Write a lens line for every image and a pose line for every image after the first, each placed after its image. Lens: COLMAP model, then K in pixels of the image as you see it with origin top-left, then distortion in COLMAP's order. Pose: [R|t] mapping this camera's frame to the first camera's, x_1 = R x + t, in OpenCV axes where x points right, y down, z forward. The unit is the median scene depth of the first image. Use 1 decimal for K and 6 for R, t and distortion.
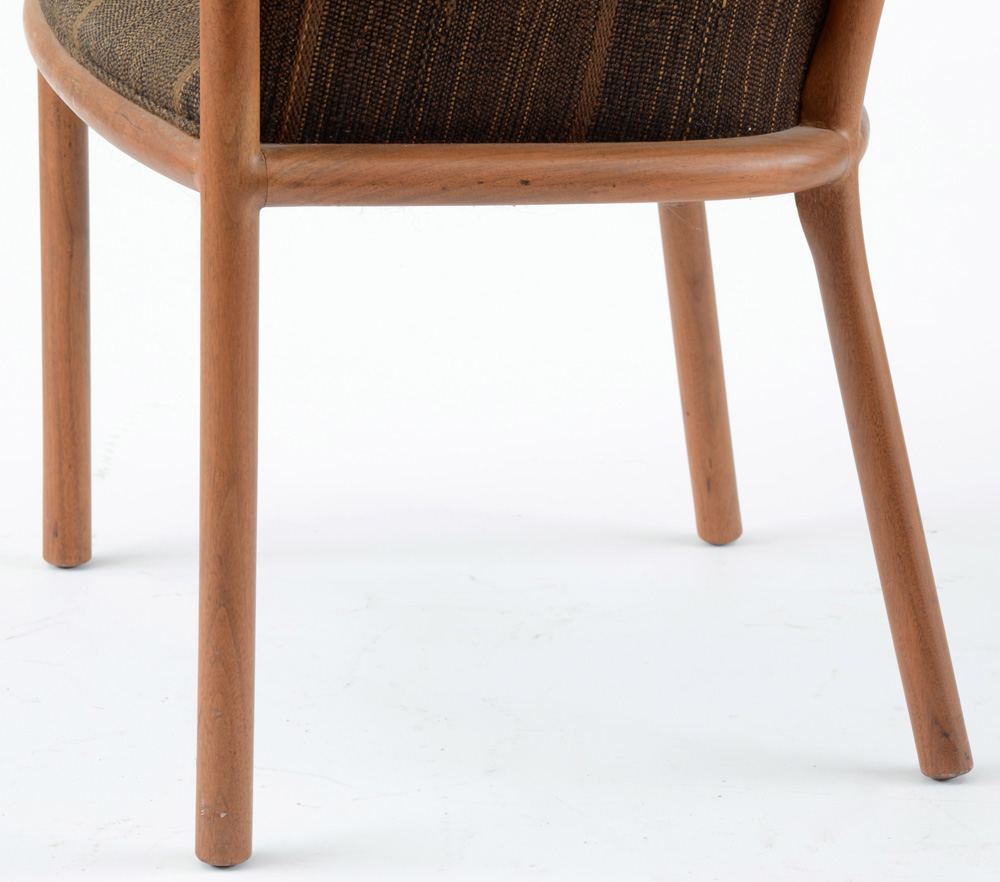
lens RADIAL K [[4740.2, 0, 522.0], [0, 4740.2, 452.4], [0, 0, 1]] dist [1.047750, 0.000000]
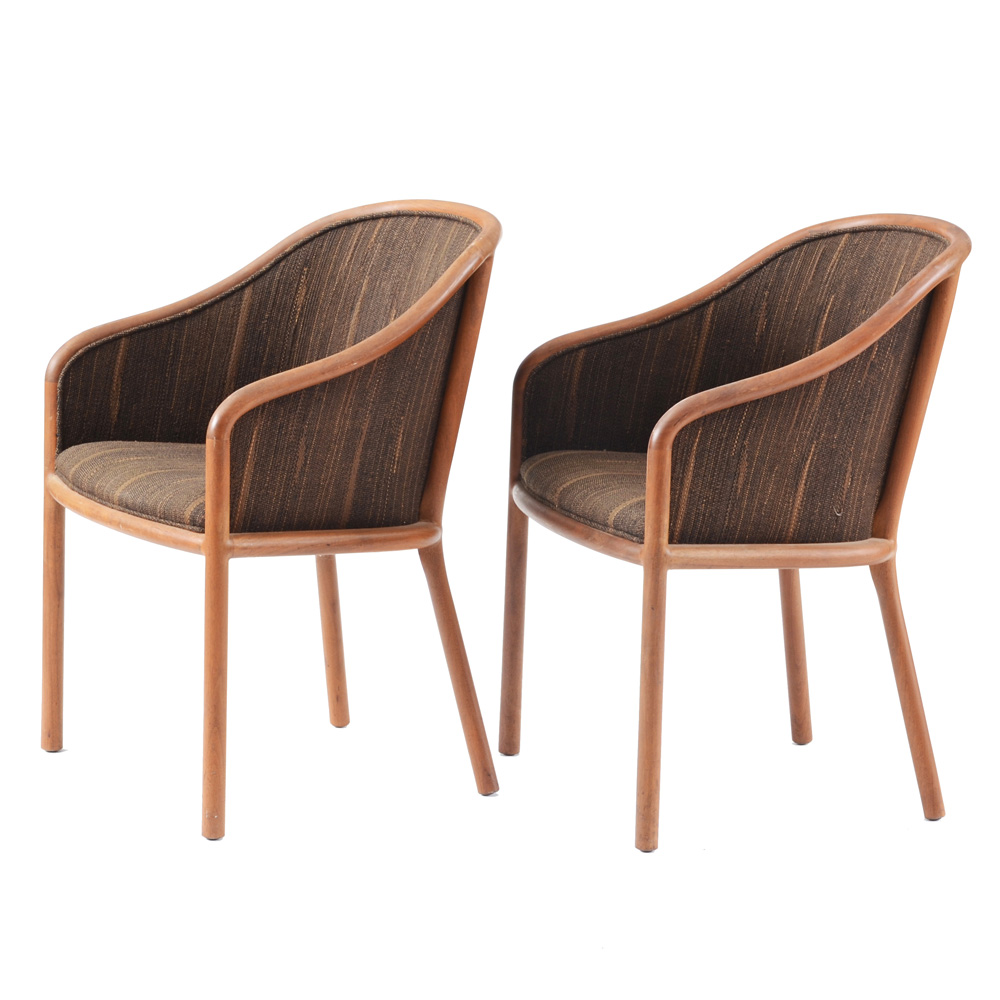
lens RADIAL K [[3874.6, 0, 498.4], [0, 3874.6, 503.9], [0, 0, 1]] dist [0.563080, 0.000000]
pose [[0.968370, -0.043616, 0.245679, -0.386665], [0.070773, 0.992179, -0.102816, 0.127689], [-0.239273, 0.116952, 0.963883, -0.902254]]
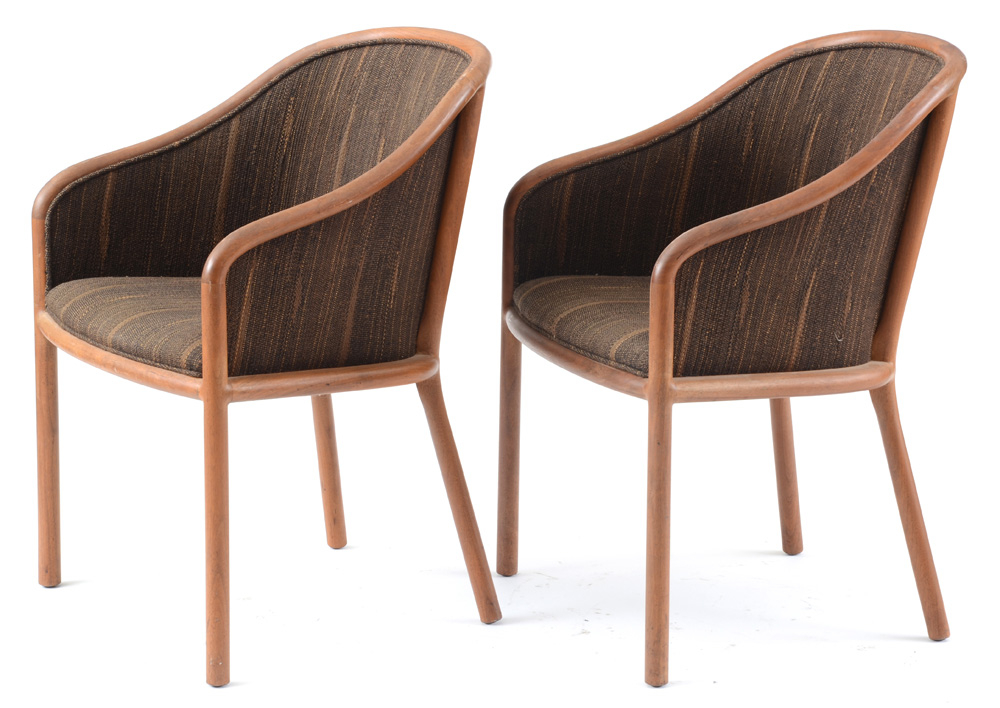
lens RADIAL K [[3233.9, 0, 516.5], [0, 3233.9, 349.7], [0, 0, 1]] dist [0.746541, 0.000000]
pose [[0.959101, -0.077307, 0.272302, -0.340749], [0.097823, 0.993235, -0.062568, 0.036558], [-0.265623, 0.086647, 0.960175, -0.584679]]
